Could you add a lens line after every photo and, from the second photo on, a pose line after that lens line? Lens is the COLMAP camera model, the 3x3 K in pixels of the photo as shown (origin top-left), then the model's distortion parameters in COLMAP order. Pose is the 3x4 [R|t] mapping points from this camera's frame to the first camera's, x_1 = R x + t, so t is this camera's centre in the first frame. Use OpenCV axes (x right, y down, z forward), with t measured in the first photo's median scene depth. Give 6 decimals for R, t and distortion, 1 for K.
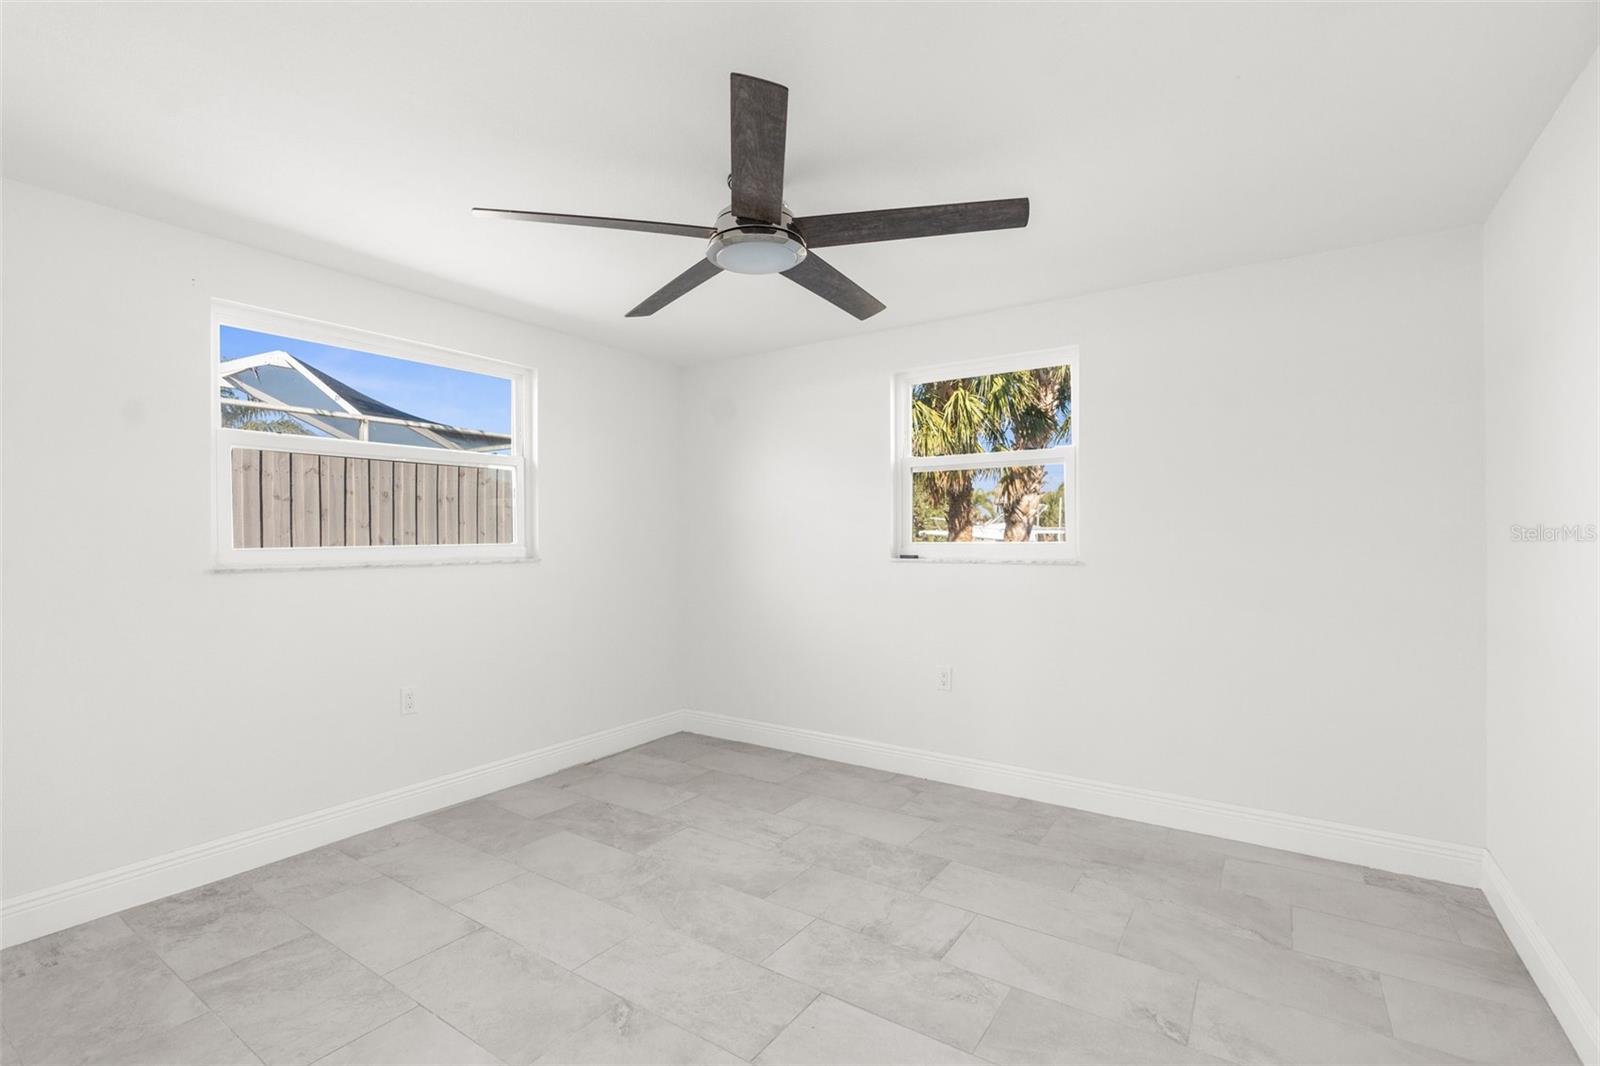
lens RADIAL K [[723.3, 0, 797.2], [0, 723.3, 551.5], [0, 0, 1]] dist [-0.001017, 0.000422]
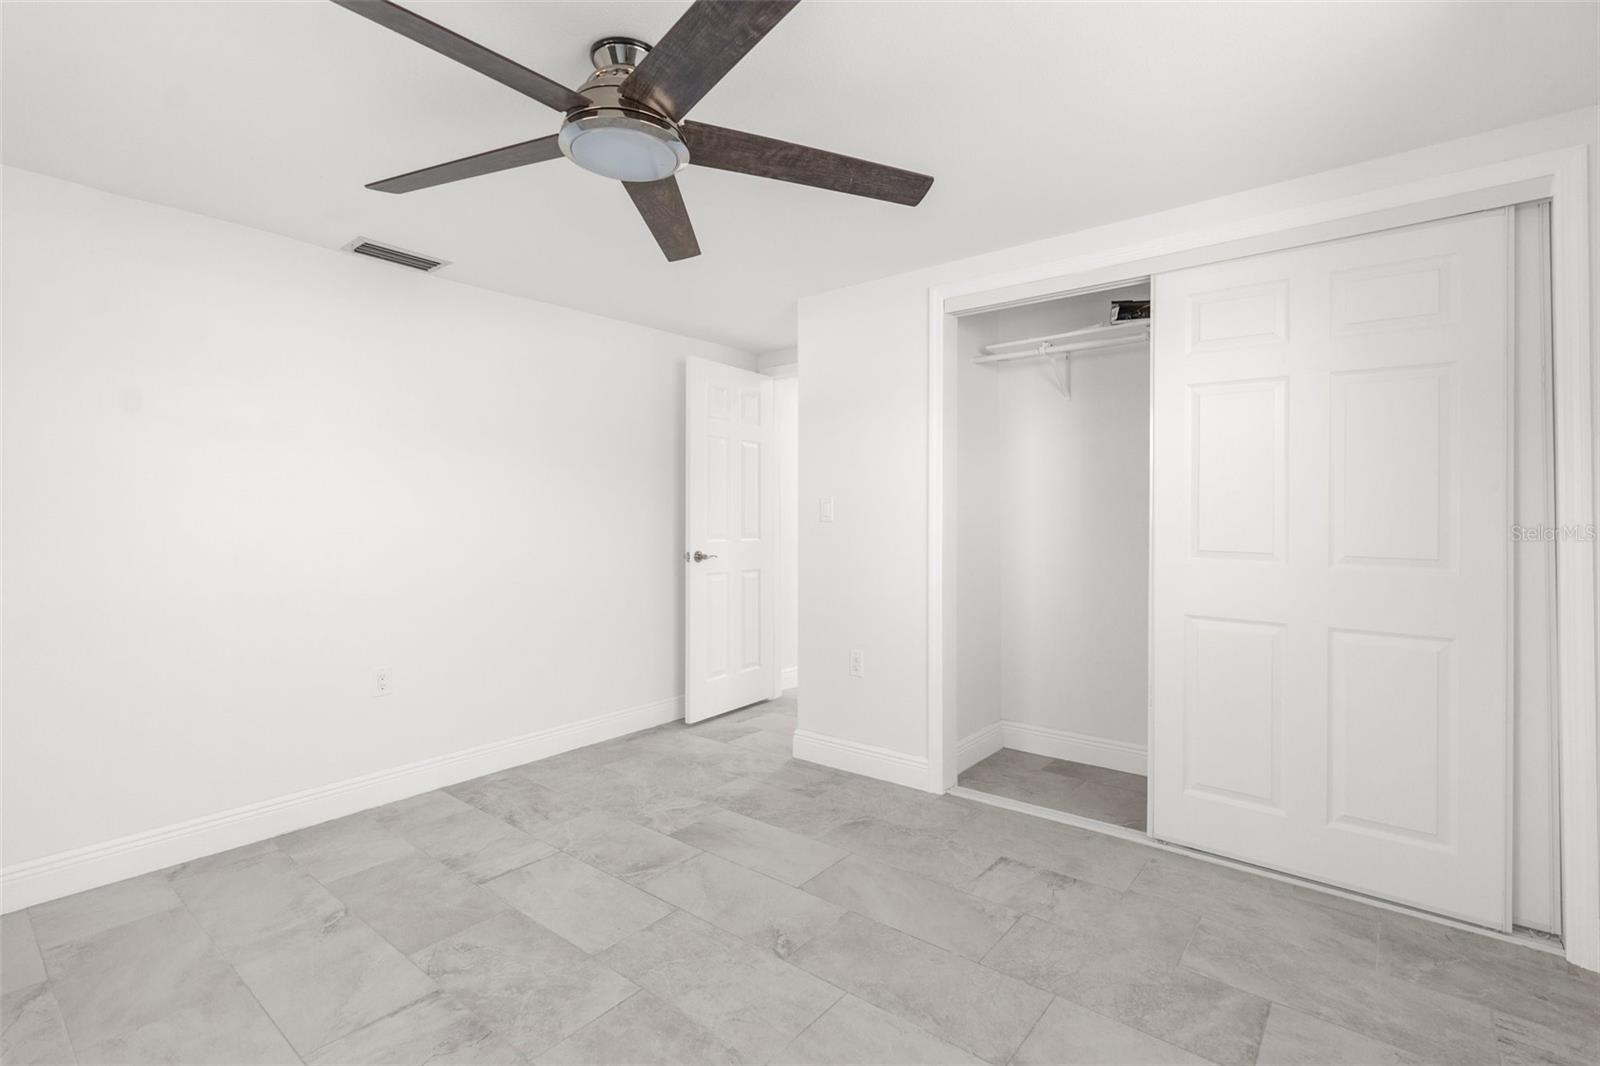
lens RADIAL K [[732.0, 0, 797.8], [0, 732.0, 527.4], [0, 0, 1]] dist [-0.009248, 0.000069]
pose [[-0.995850, 0.003223, 0.090955, -0.346351], [0.004944, 0.999813, 0.018708, -0.015963], [-0.090878, 0.019080, -0.995679, 1.964487]]
